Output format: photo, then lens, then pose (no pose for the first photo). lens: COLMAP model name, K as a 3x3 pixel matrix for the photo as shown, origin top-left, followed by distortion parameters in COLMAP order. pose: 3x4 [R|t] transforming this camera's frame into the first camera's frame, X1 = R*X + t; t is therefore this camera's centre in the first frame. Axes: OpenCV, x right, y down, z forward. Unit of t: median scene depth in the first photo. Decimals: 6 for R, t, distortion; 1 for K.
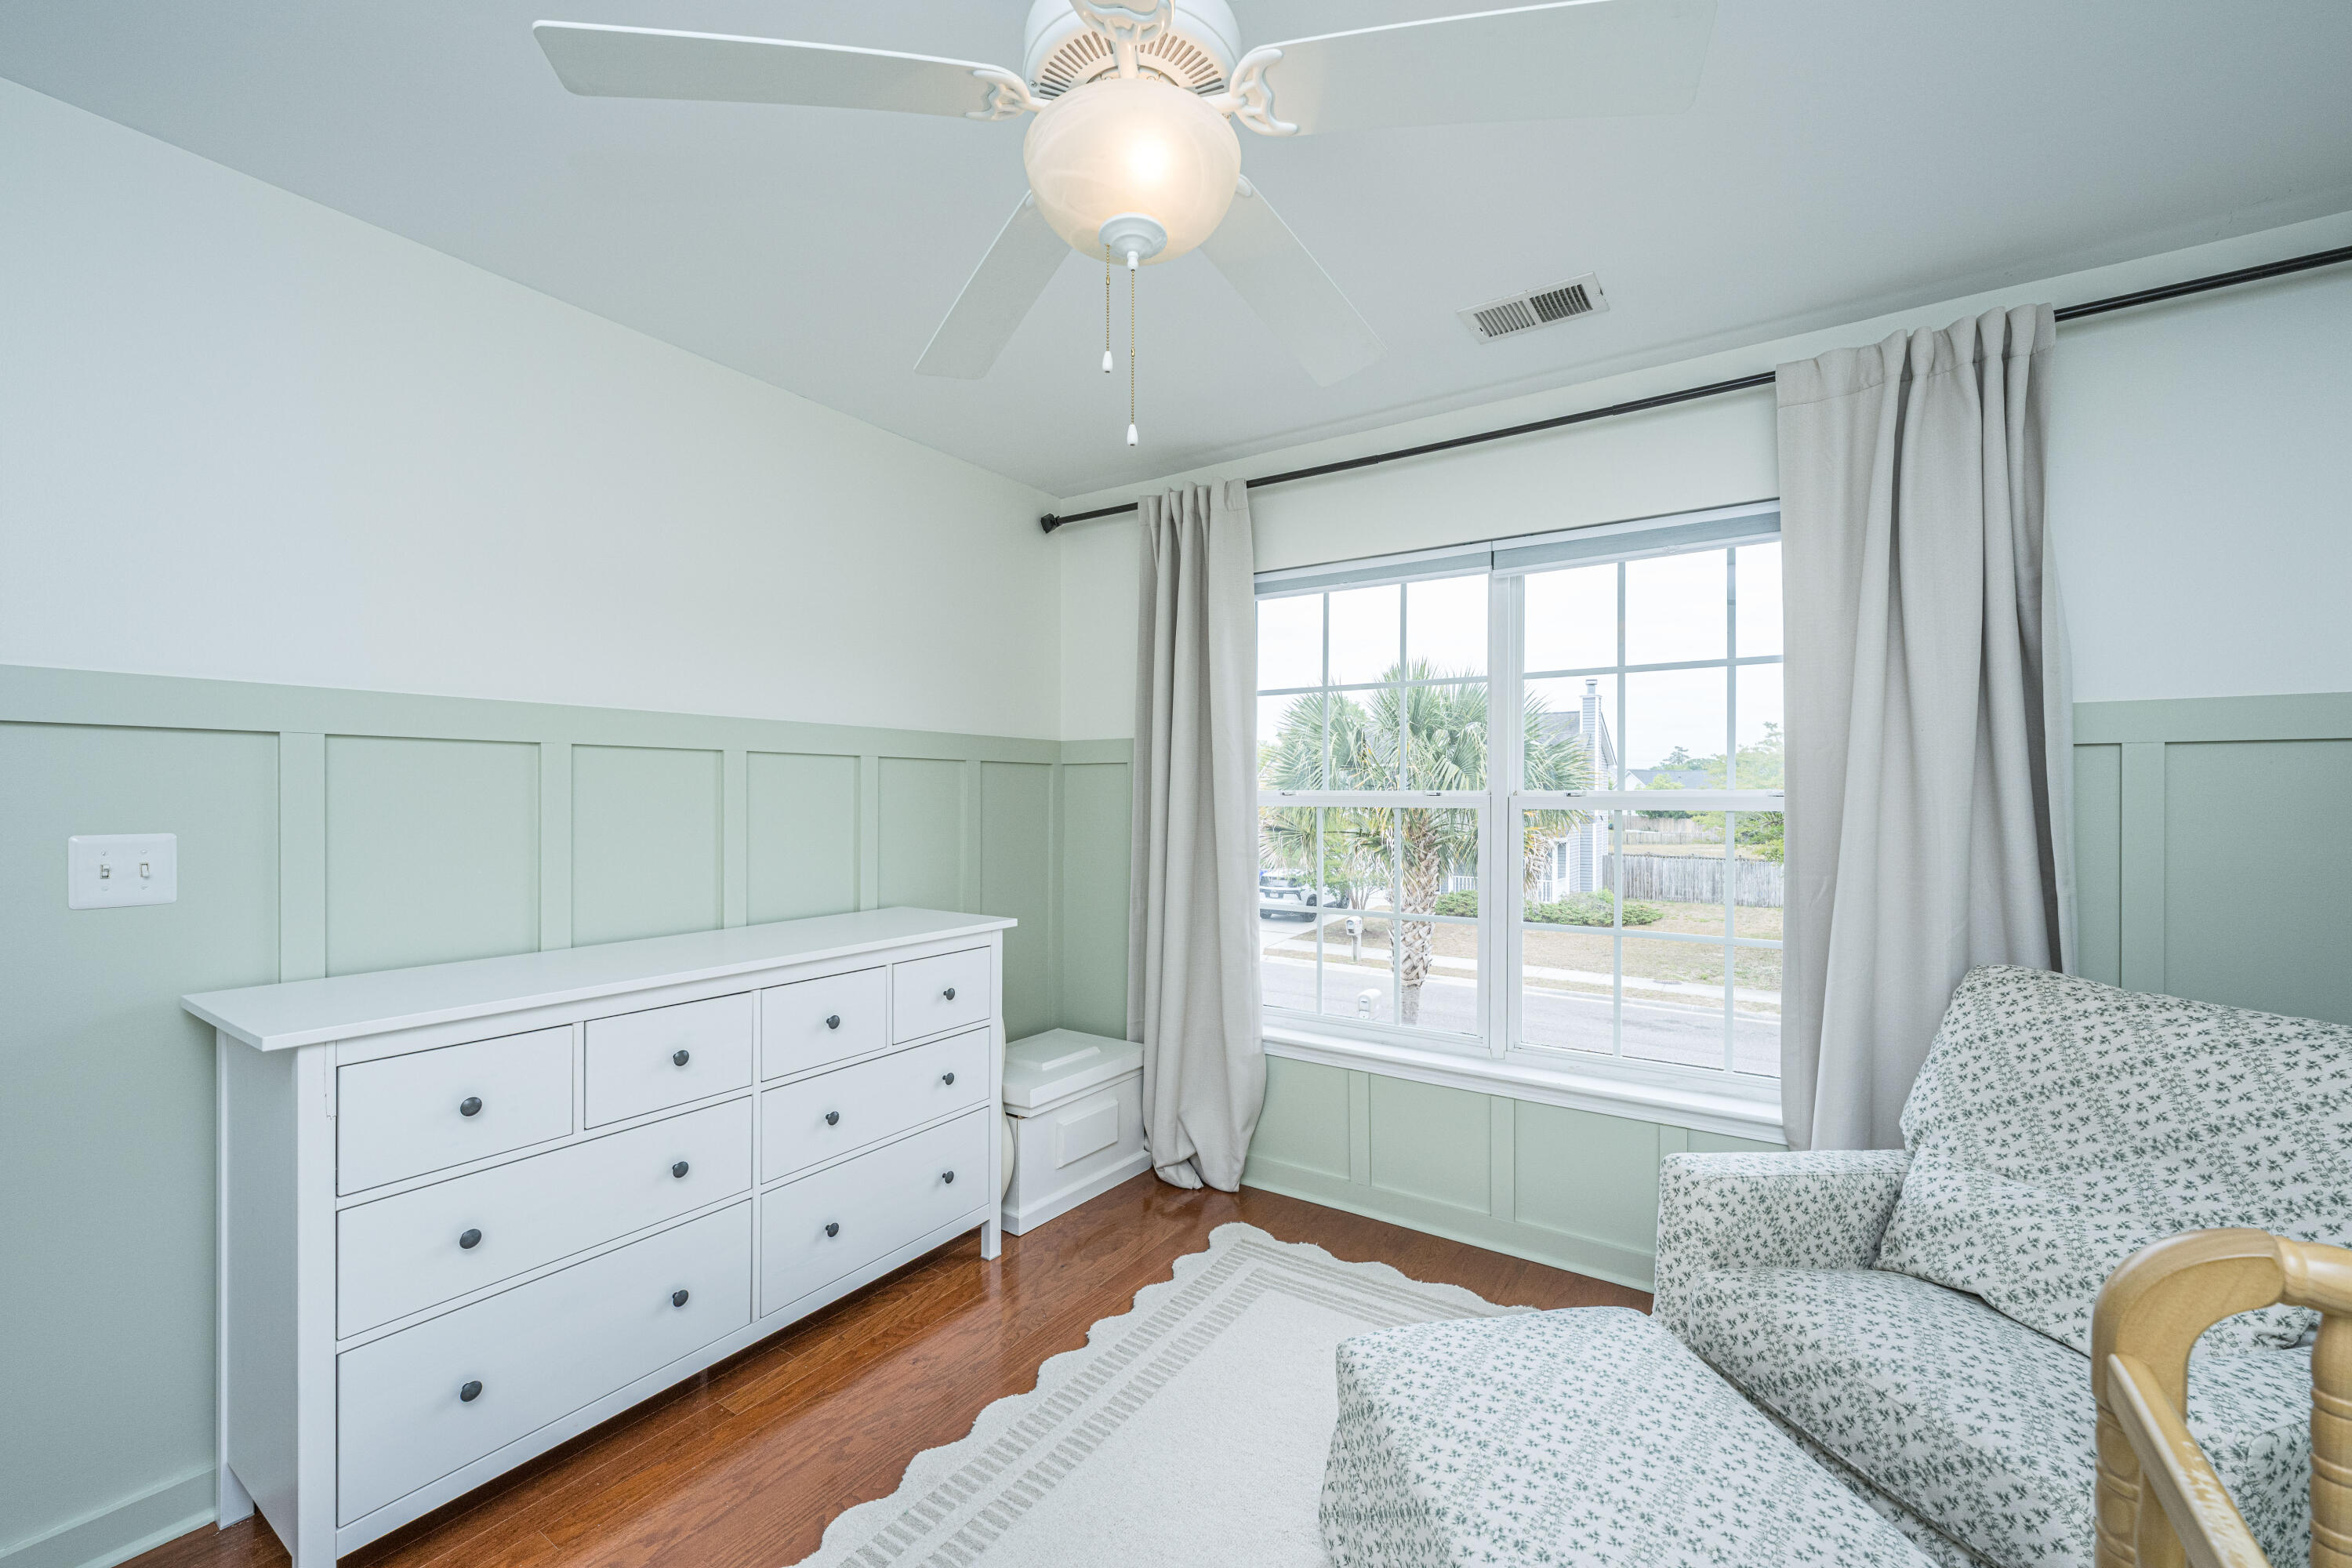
lens RADIAL K [[938.0, 0, 1170.8], [0, 938.0, 793.4], [0, 0, 1]] dist [-0.000070, -0.000072]
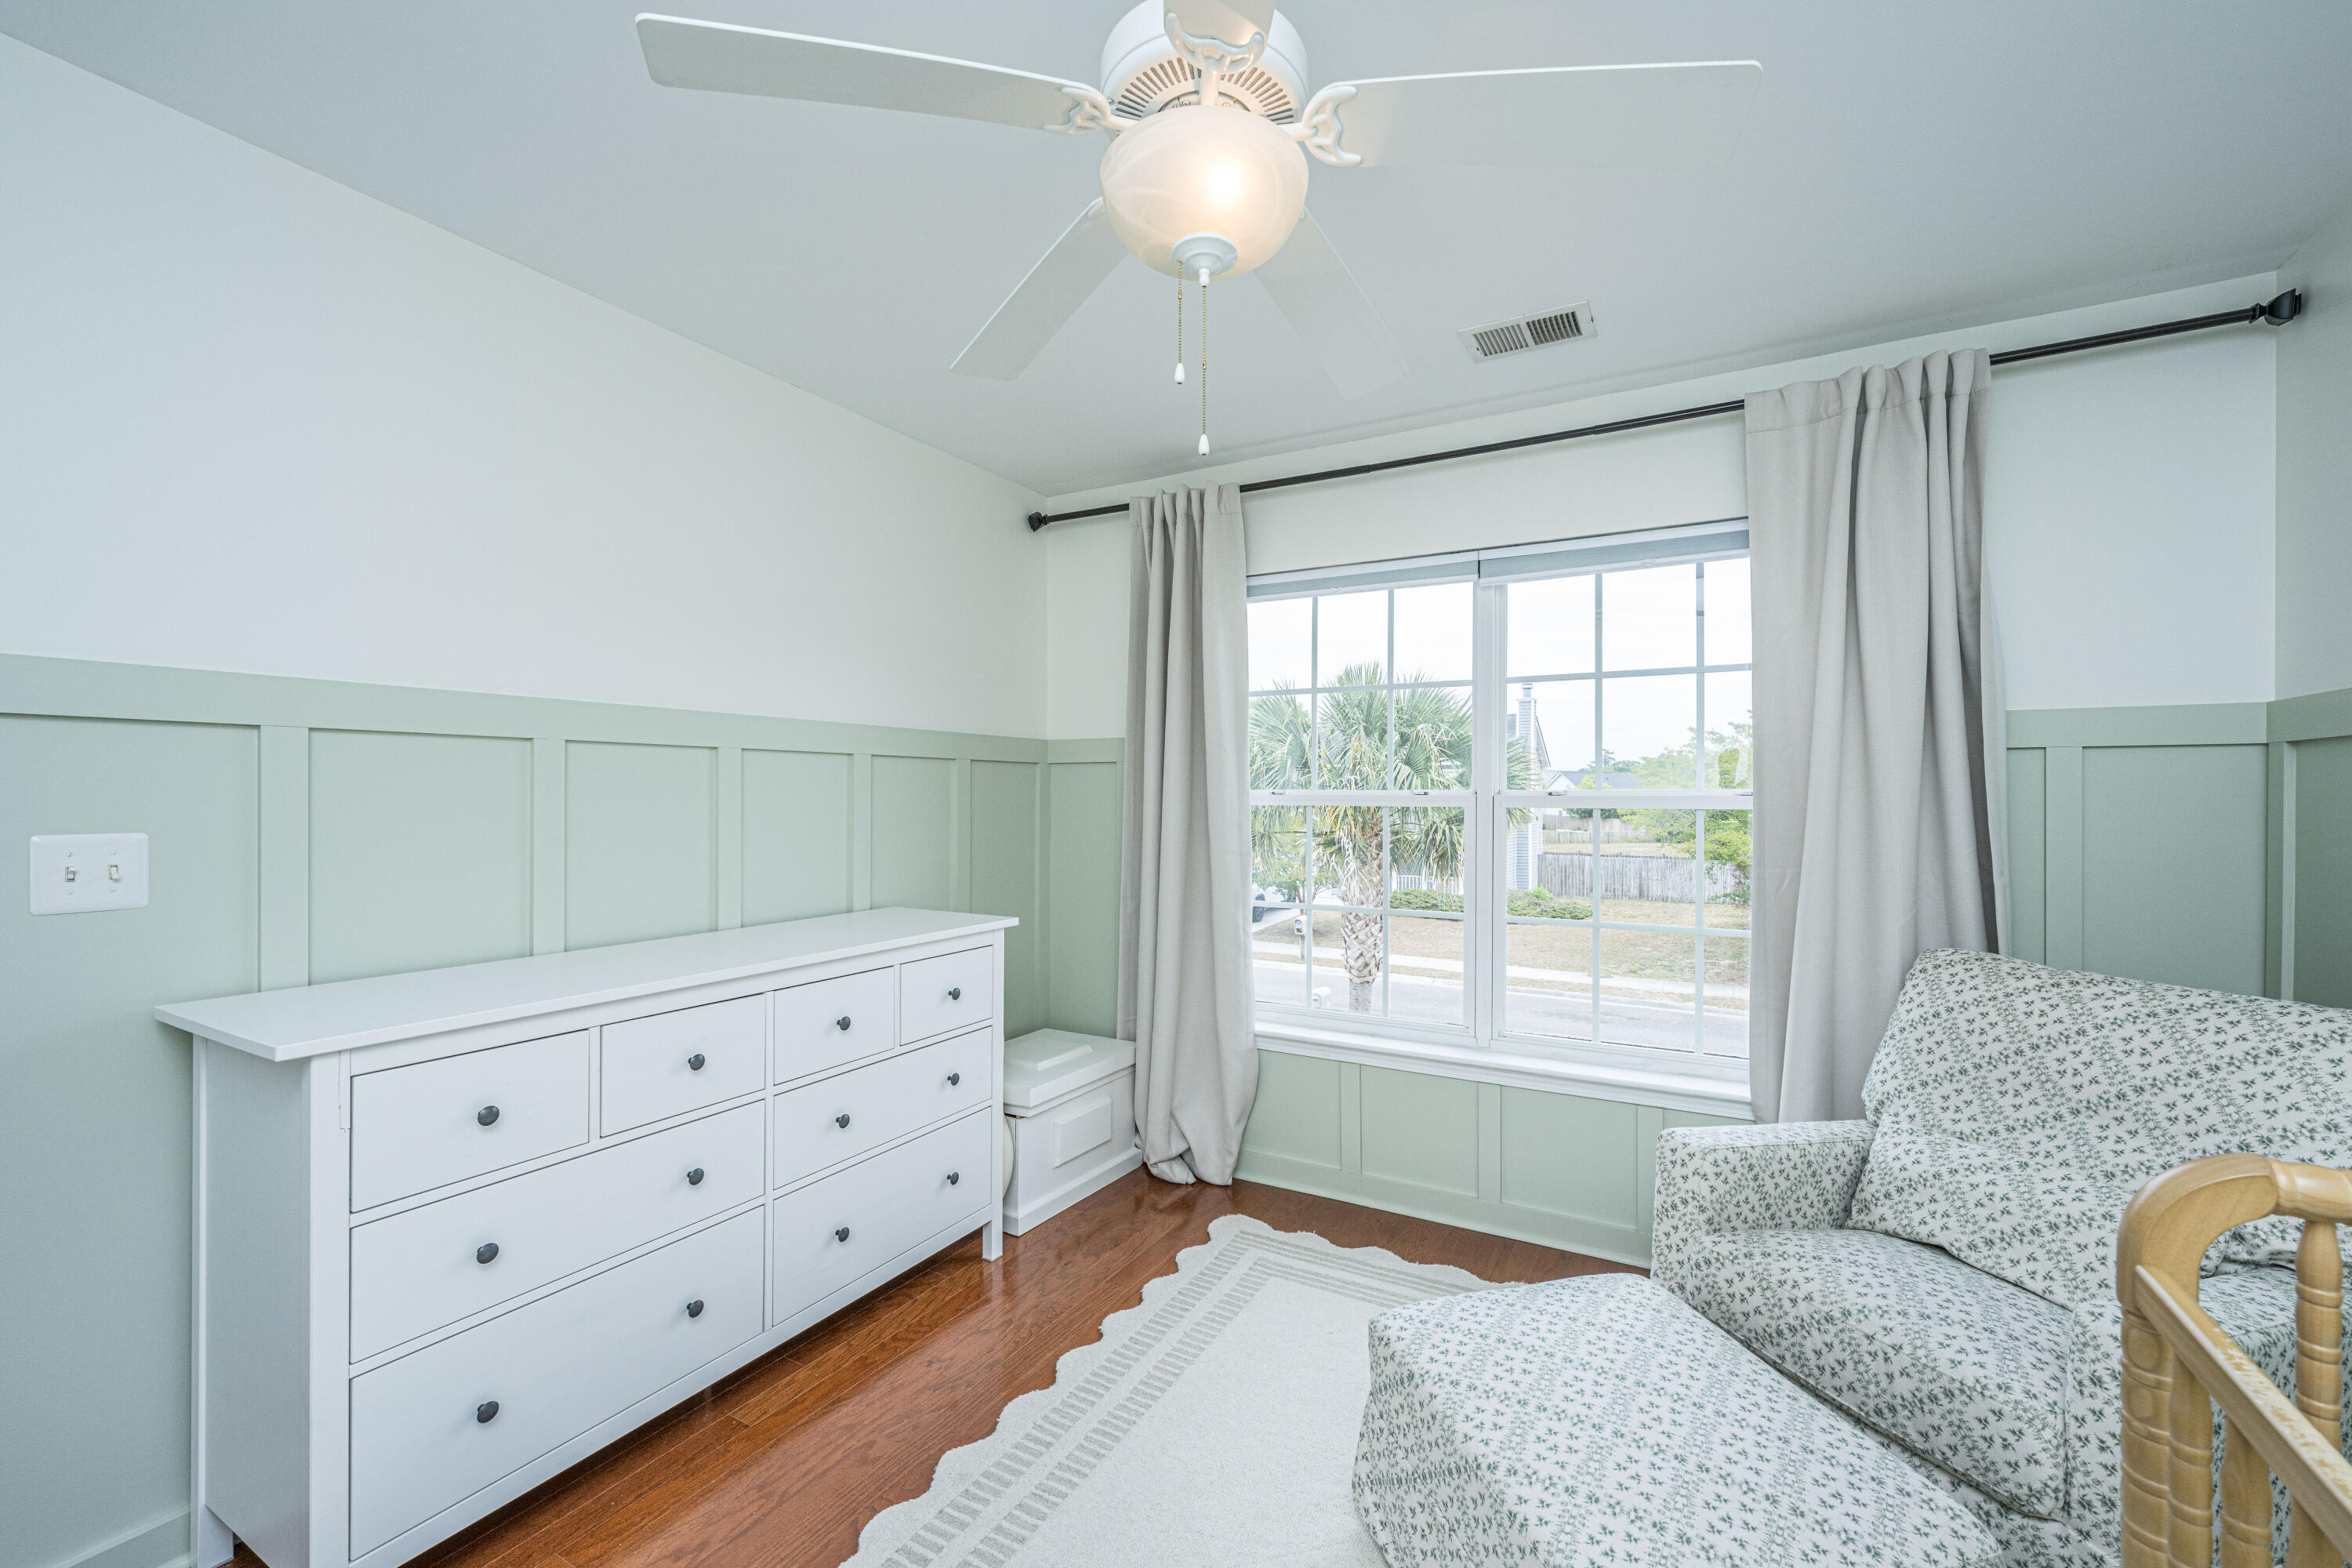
lens RADIAL K [[943.9, 0, 1196.9], [0, 943.9, 791.3], [0, 0, 1]] dist [0.000132, -0.000146]
pose [[0.996119, 0.001044, 0.088005, -0.103080], [-0.000798, 0.999996, -0.002835, 0.003014], [-0.088008, 0.002754, 0.996116, -0.028489]]
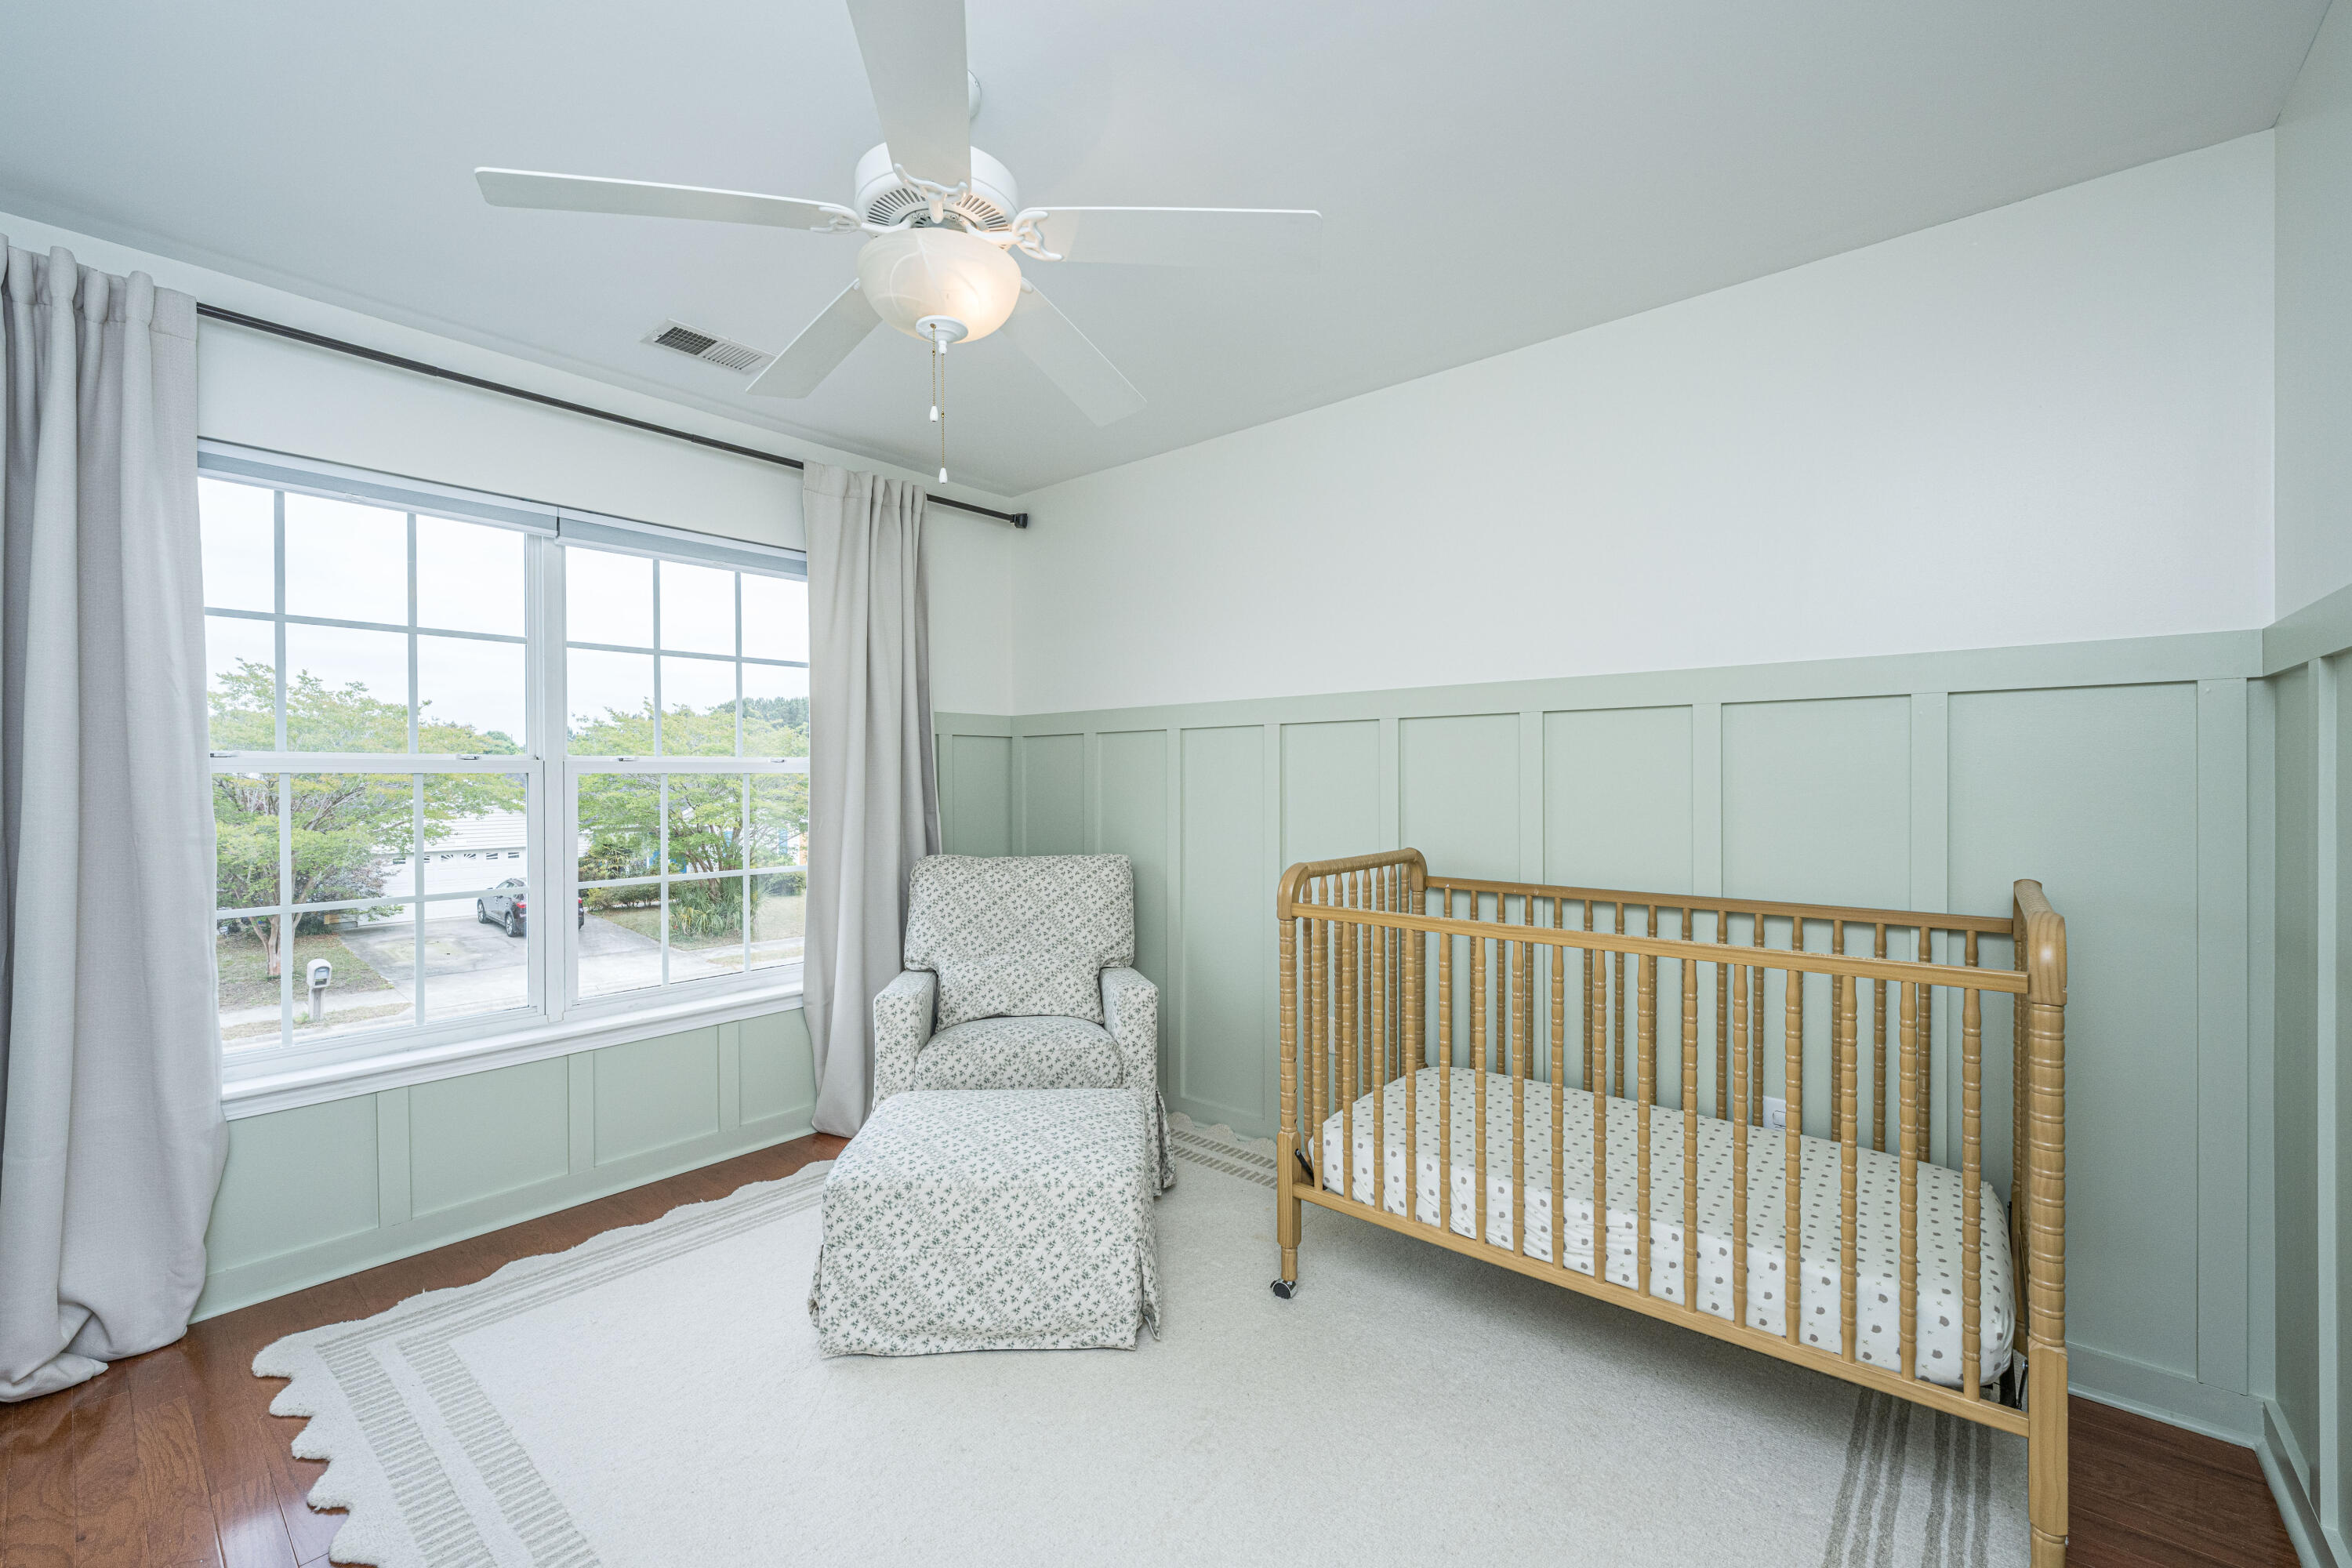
lens RADIAL K [[951.7, 0, 1180.0], [0, 951.7, 771.4], [0, 0, 1]] dist [0.000873, 0.000171]
pose [[0.113453, 0.002743, 0.993540, -1.001897], [0.004420, 0.999985, -0.003265, 0.035588], [-0.993534, 0.004762, 0.113439, 0.373874]]
